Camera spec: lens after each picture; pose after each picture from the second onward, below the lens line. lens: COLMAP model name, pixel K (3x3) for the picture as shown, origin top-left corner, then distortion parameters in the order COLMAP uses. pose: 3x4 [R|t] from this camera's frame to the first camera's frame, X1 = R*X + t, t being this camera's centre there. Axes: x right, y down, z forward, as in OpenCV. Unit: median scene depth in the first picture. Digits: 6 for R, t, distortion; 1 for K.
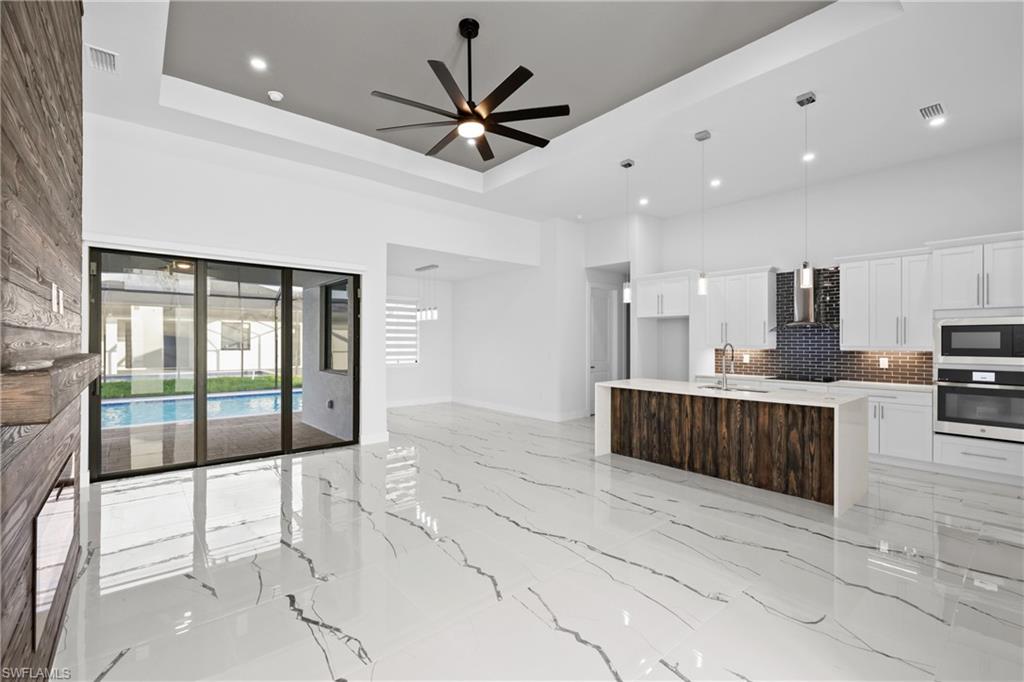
lens RADIAL K [[445.4, 0, 510.0], [0, 445.4, 340.6], [0, 0, 1]] dist [-0.001144, -0.000499]
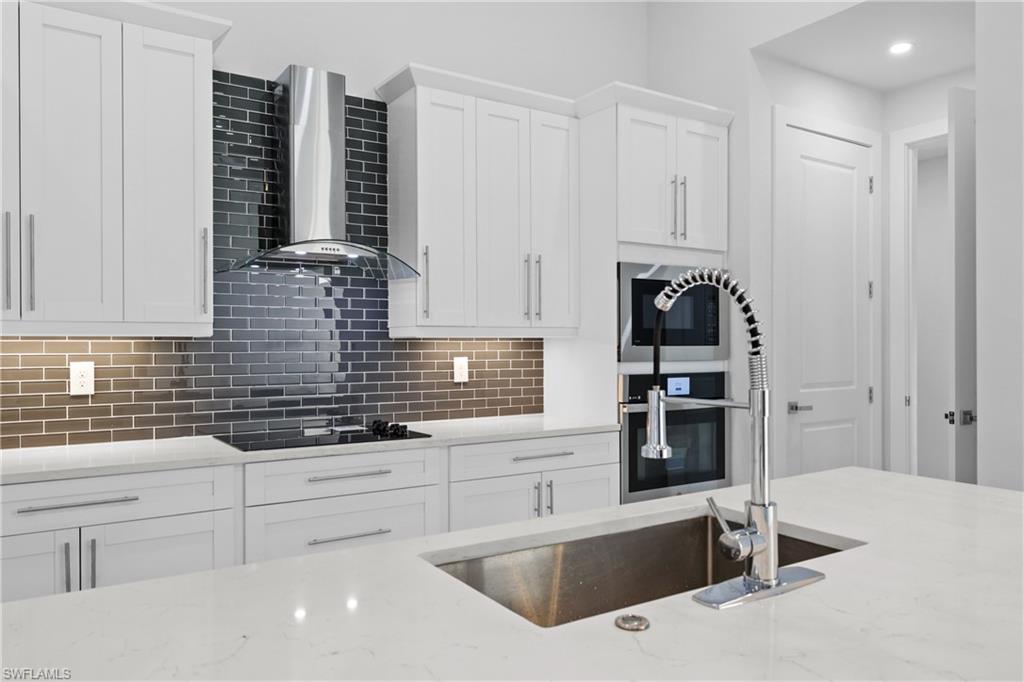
lens RADIAL K [[728.1, 0, 507.7], [0, 728.1, 343.5], [0, 0, 1]] dist [0.004479, -0.007393]
pose [[0.120795, 0.000453, 0.992677, 0.221360], [0.001140, 0.999999, -0.000595, 0.031037], [-0.992677, 0.001203, 0.120794, 0.992034]]
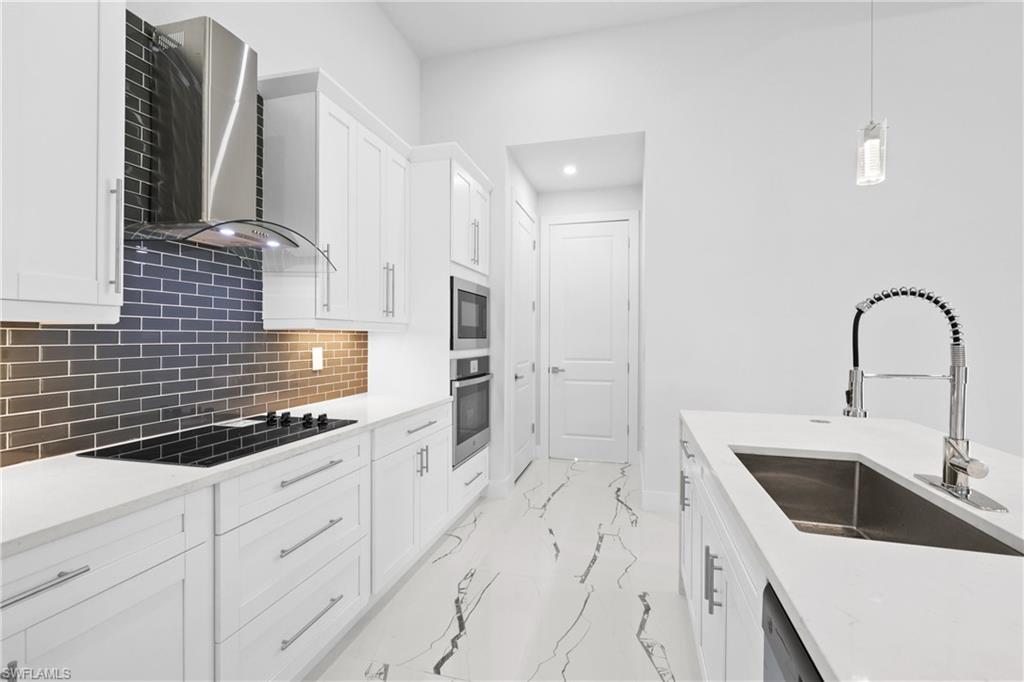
lens RADIAL K [[459.6, 0, 514.3], [0, 459.6, 336.7], [0, 0, 1]] dist [-0.005898, -0.000472]
pose [[-0.583660, -0.001968, 0.811996, 0.395668], [-0.005725, 0.999982, -0.001691, 0.031587], [-0.811978, -0.005636, -0.583661, 1.250737]]
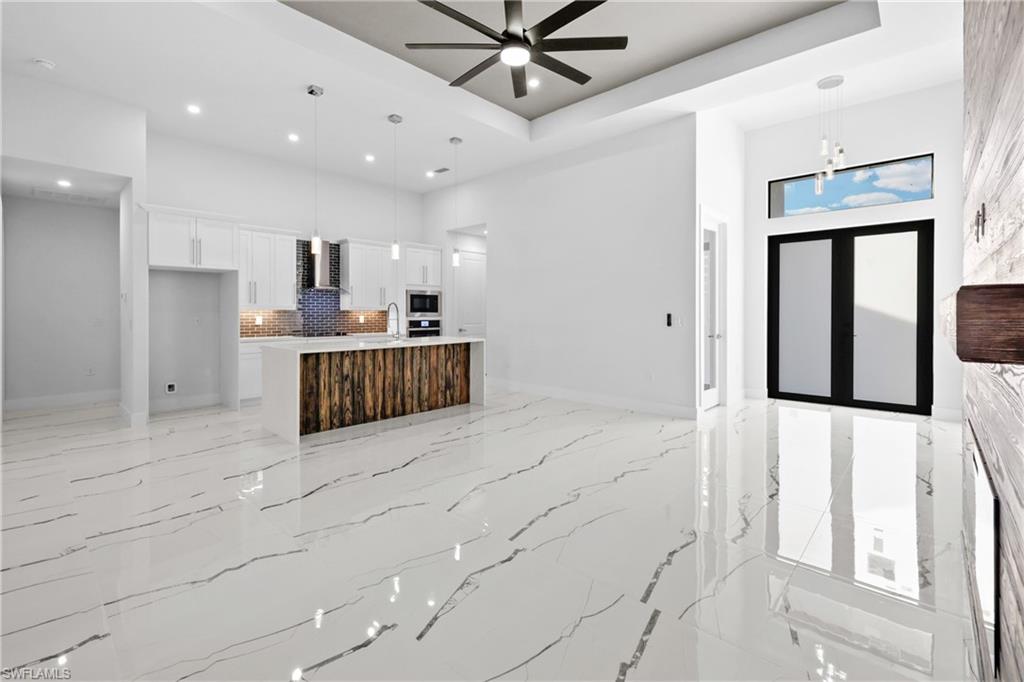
lens RADIAL K [[445.4, 0, 517.4], [0, 445.4, 313.9], [0, 0, 1]] dist [-0.001144, -0.000499]
pose [[-0.131134, -0.007454, 0.991337, -0.693117], [-0.003423, 0.999969, 0.007066, 0.024942], [-0.991359, -0.002467, -0.131155, 0.787518]]
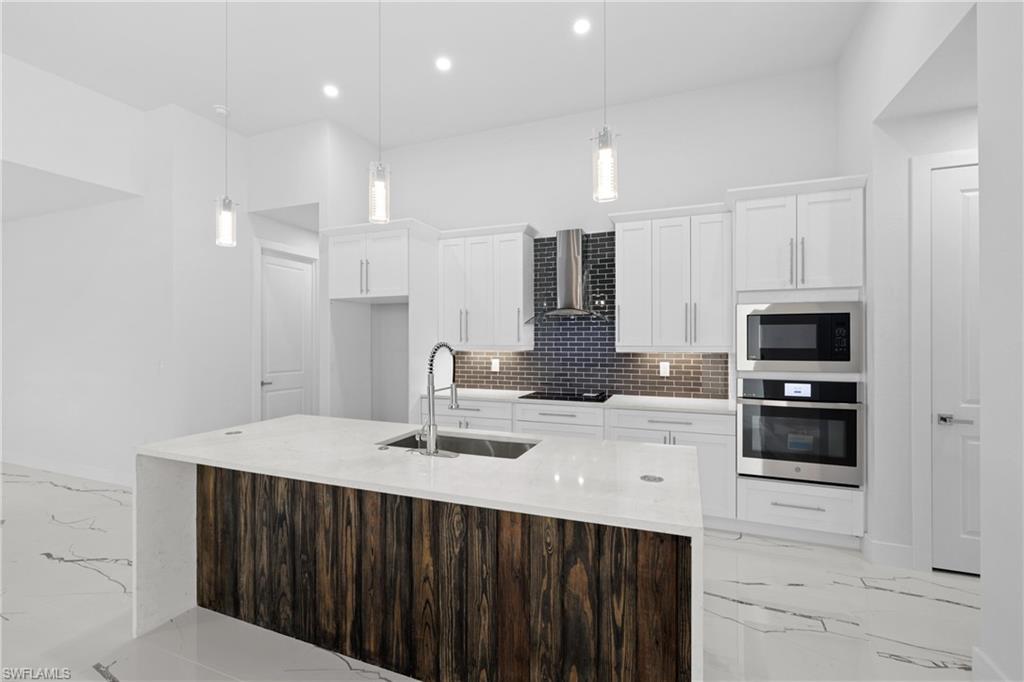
lens RADIAL K [[445.4, 0, 511.5], [0, 445.4, 338.8], [0, 0, 1]] dist [-0.001144, -0.000499]
pose [[0.880104, -0.001706, 0.474778, 0.325150], [0.001885, 0.999998, 0.000100, 0.001750], [-0.474777, 0.000807, 0.880106, 0.553716]]
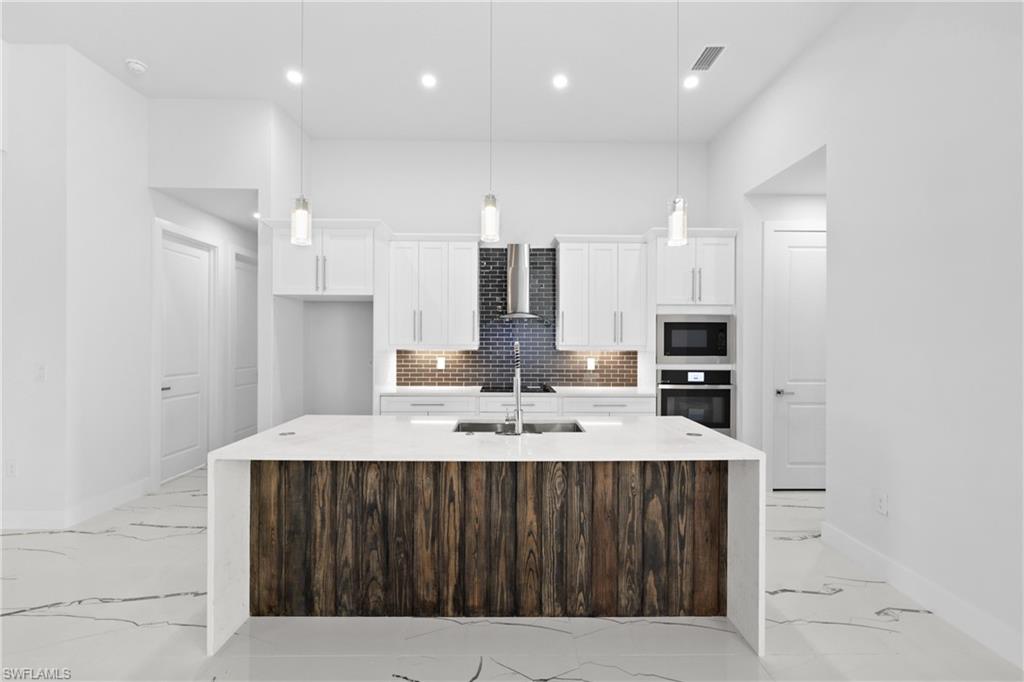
lens RADIAL K [[445.4, 0, 513.4], [0, 445.4, 338.9], [0, 0, 1]] dist [-0.001144, -0.000499]
pose [[0.633254, 0.002362, 0.773940, 0.074722], [-0.005159, 0.999986, 0.001170, 0.000717], [-0.773927, -0.004734, 0.633257, 0.636578]]
